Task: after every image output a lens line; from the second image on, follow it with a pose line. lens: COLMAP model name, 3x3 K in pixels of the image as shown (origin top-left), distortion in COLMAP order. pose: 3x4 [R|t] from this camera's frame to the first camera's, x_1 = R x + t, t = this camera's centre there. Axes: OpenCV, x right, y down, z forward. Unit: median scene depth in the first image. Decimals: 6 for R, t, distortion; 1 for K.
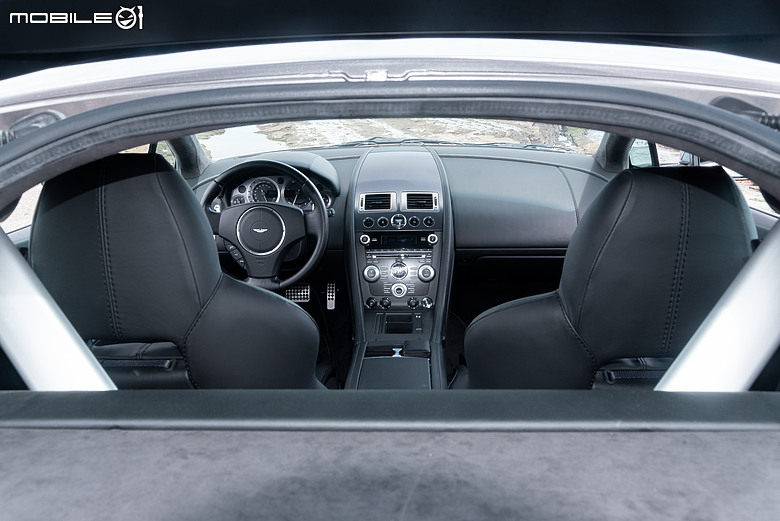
lens RADIAL K [[633.9, 0, 390.9], [0, 633.9, 259.0], [0, 0, 1]] dist [0.008595, 0.001001]
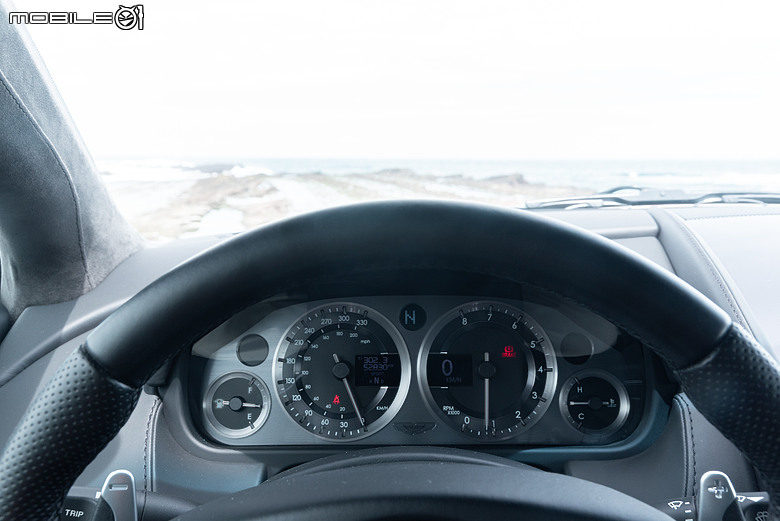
lens RADIAL K [[771.5, 0, 388.7], [0, 771.5, 262.2], [0, 0, 1]] dist [0.008892, 0.000000]
pose [[0.999709, 0.010490, -0.021709, -0.177171], [-0.013802, 0.987257, -0.158532, -0.097350], [0.019769, 0.158786, 0.987115, 0.706690]]
